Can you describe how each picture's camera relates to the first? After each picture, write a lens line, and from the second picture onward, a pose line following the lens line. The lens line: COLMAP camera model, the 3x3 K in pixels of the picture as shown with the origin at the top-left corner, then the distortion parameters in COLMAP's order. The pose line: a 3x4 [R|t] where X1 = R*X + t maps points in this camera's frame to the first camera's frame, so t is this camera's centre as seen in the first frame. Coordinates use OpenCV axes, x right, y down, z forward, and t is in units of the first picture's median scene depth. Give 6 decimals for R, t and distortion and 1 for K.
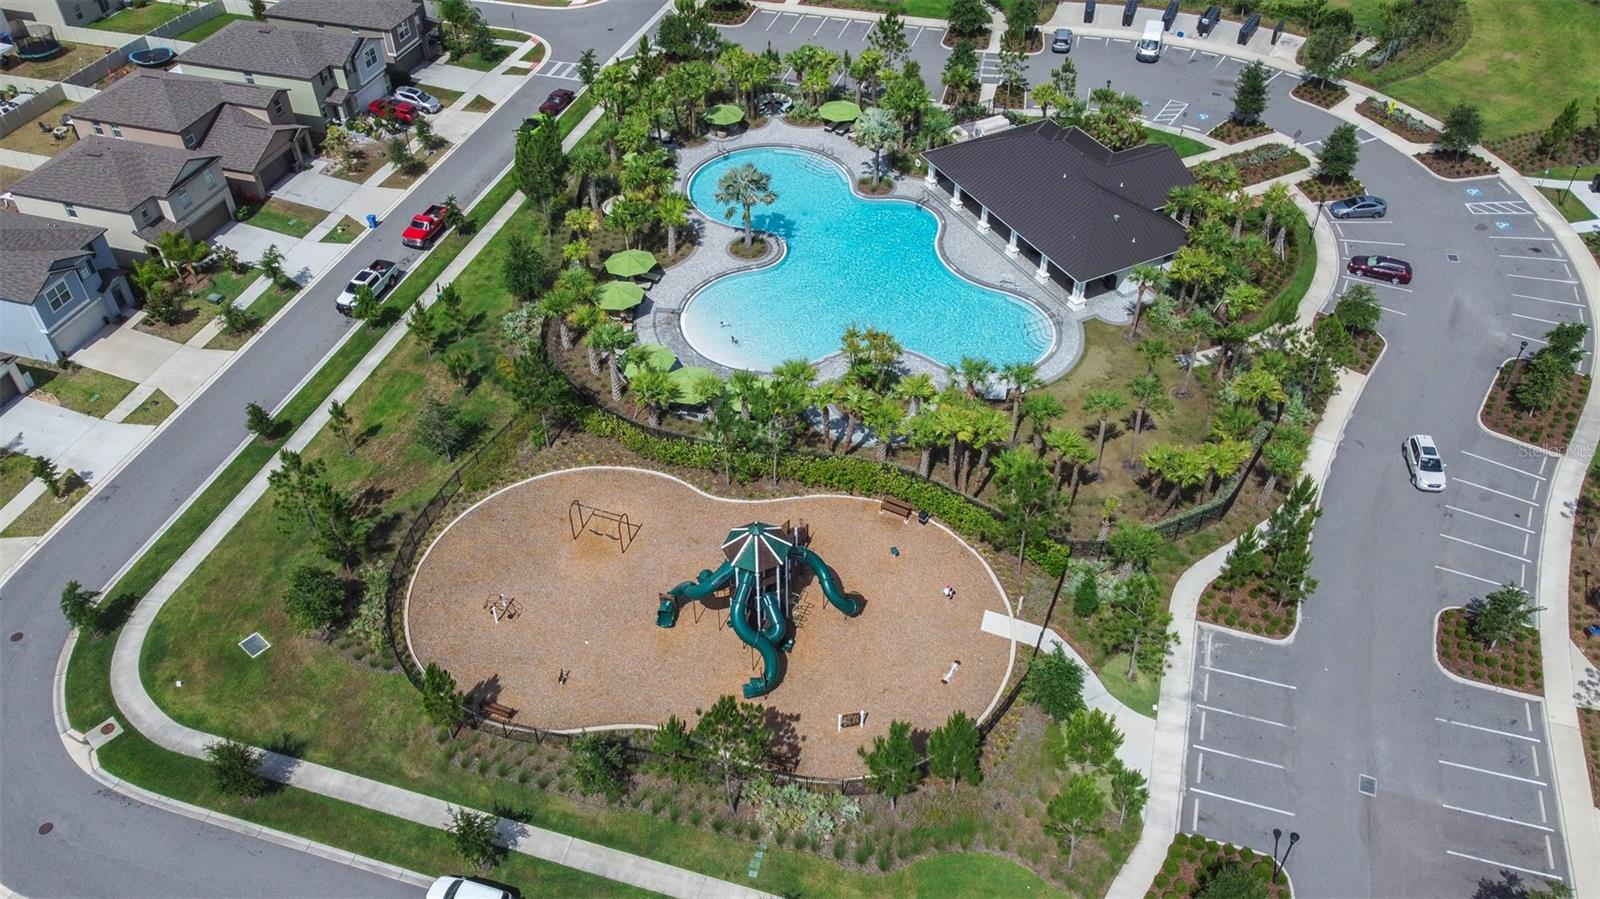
lens RADIAL K [[1213.7, 0, 800.0], [0, 1213.7, 449.5], [0, 0, 1]] dist [-0.003786, -0.002601]
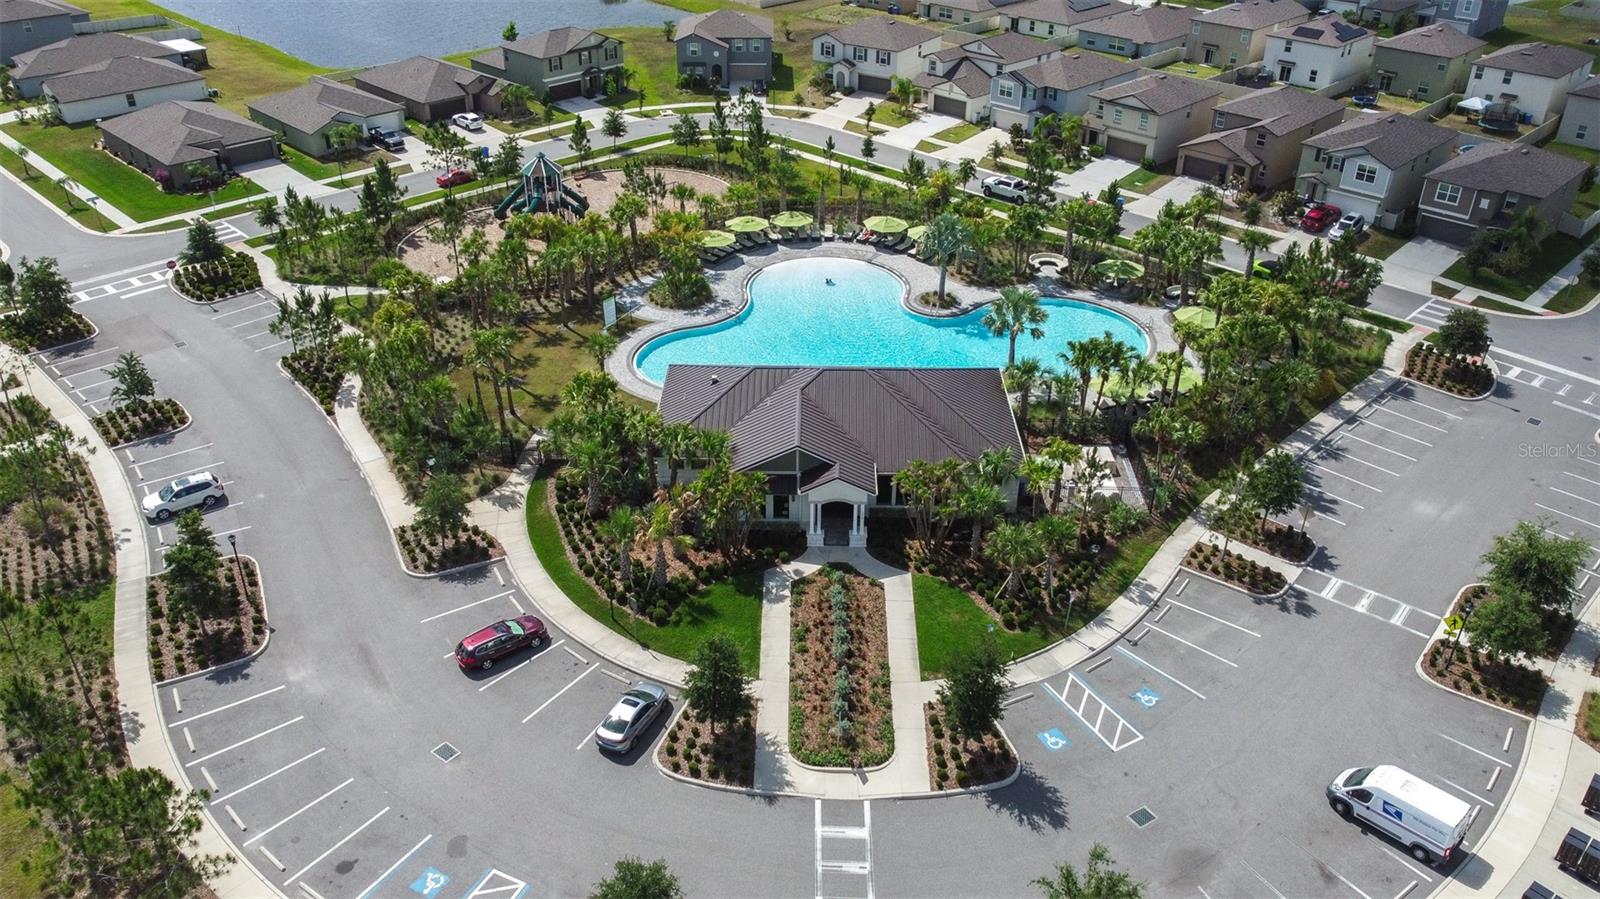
lens RADIAL K [[1213.7, 0, 800.0], [0, 1213.7, 449.5], [0, 0, 1]] dist [-0.003786, -0.002601]
pose [[-0.471825, 0.460962, -0.751595, 0.937033], [-0.587607, 0.471140, 0.657834, -0.798526], [0.657343, 0.752025, 0.048569, 1.104605]]
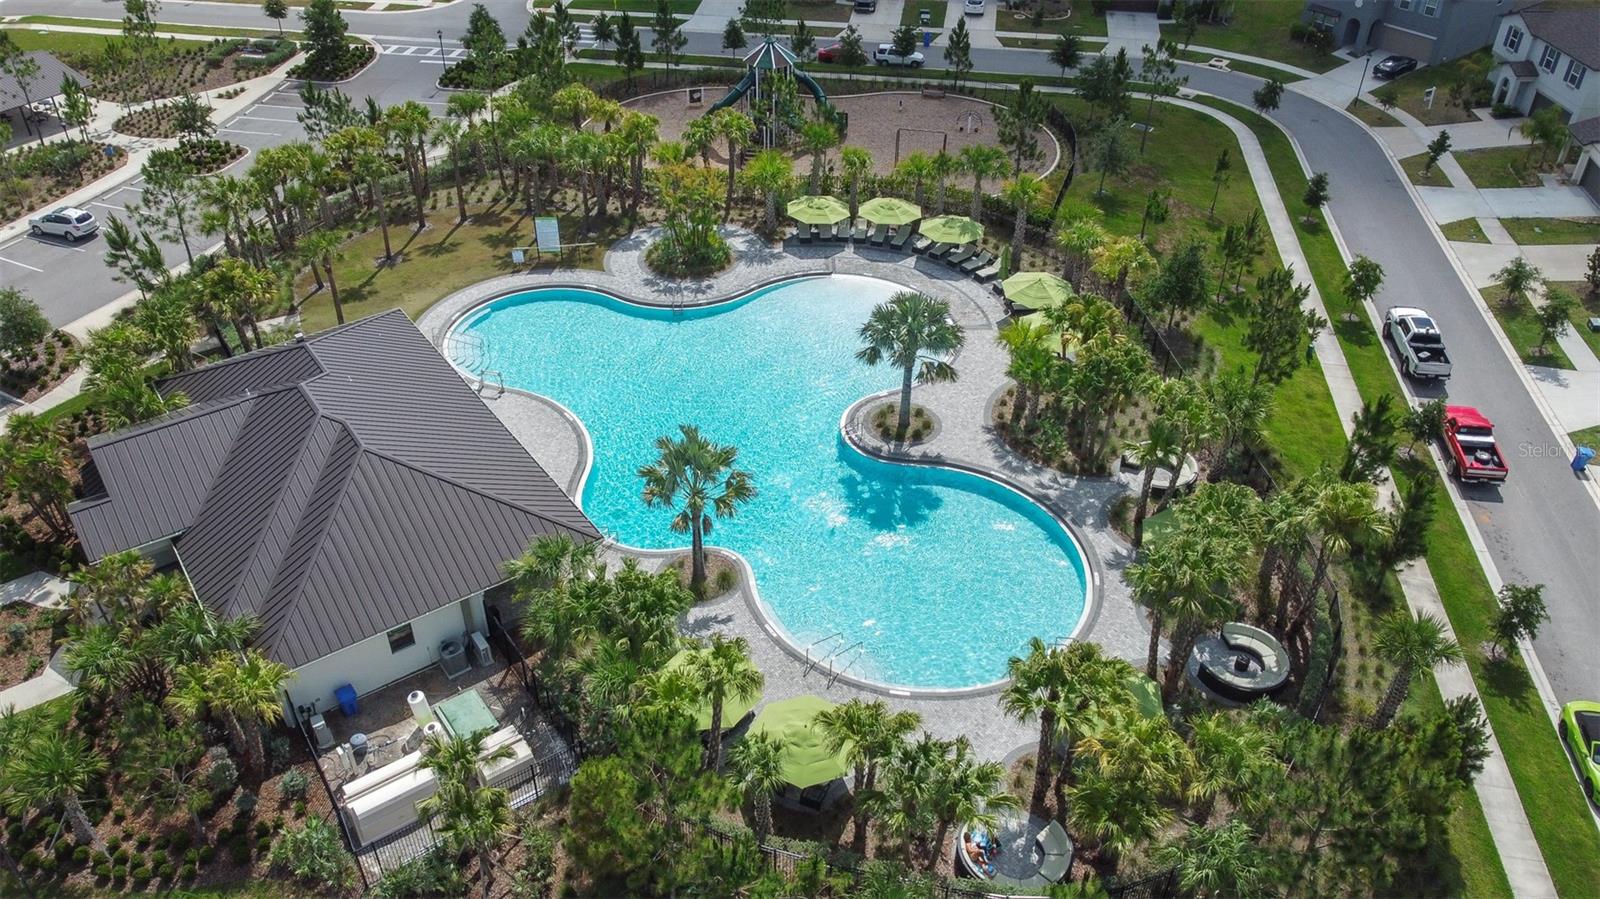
lens RADIAL K [[1213.7, 0, 800.0], [0, 1213.7, 449.5], [0, 0, 1]] dist [-0.003786, -0.002601]
pose [[-0.989887, 0.088357, -0.110982, 0.088306], [-0.090008, 0.213497, 0.972789, -0.851148], [0.109647, 0.972940, -0.203385, 1.288412]]
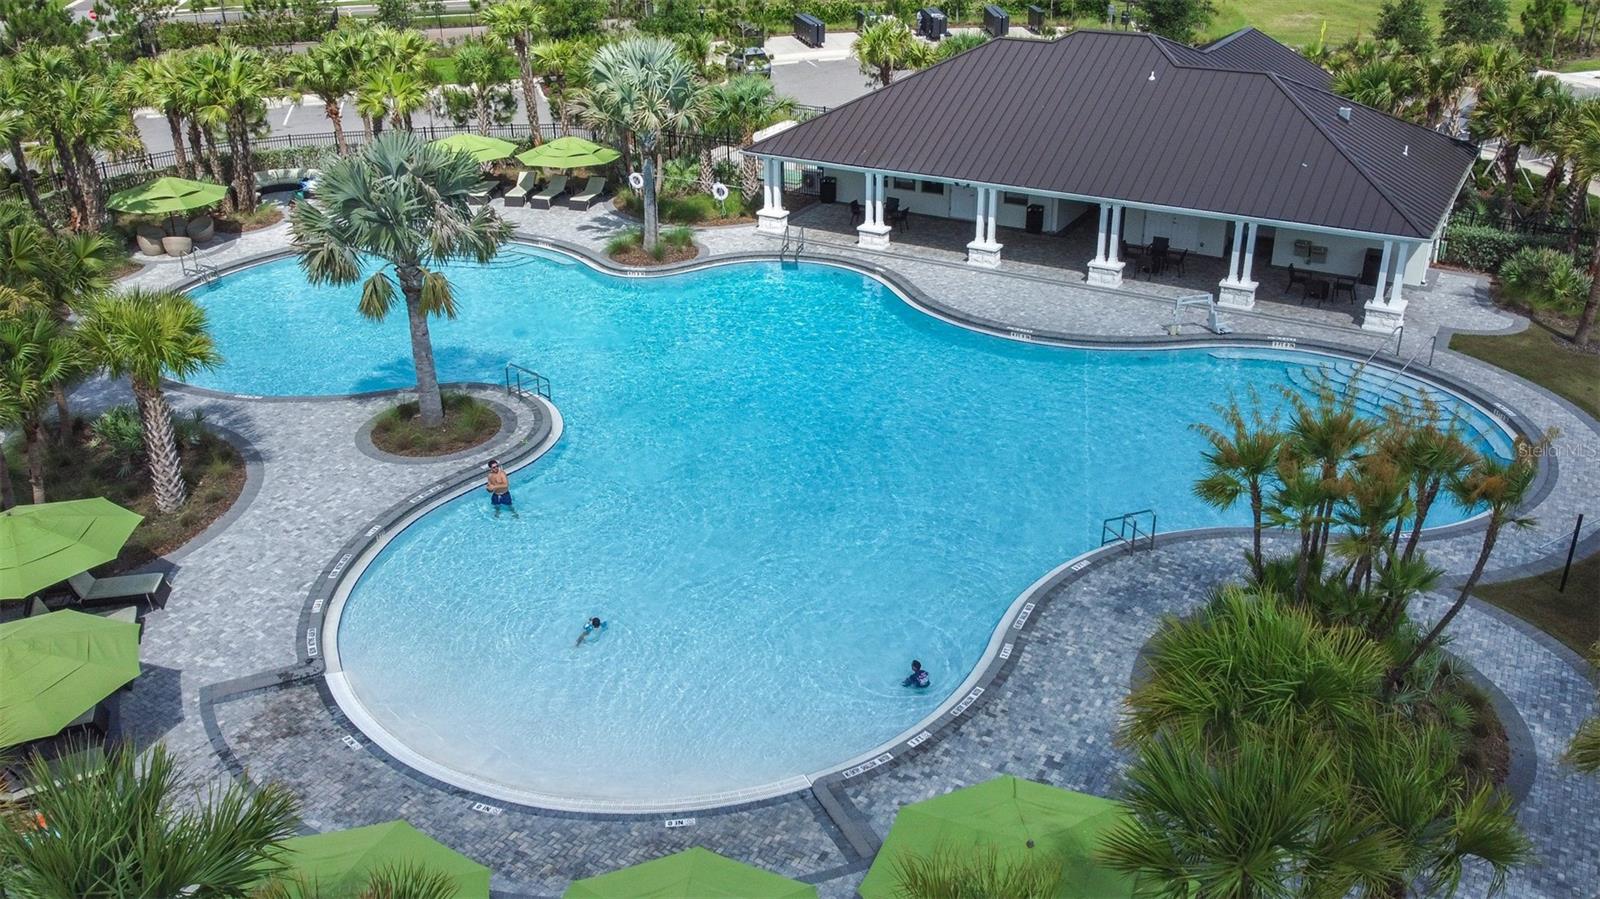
lens RADIAL K [[1213.7, 0, 800.0], [0, 1213.7, 449.5], [0, 0, 1]] dist [-0.003786, -0.002601]
pose [[0.831148, -0.220350, 0.510528, -0.140696], [0.354718, 0.917162, -0.181628, -0.081647], [-0.428215, 0.332053, 0.840460, 0.795039]]
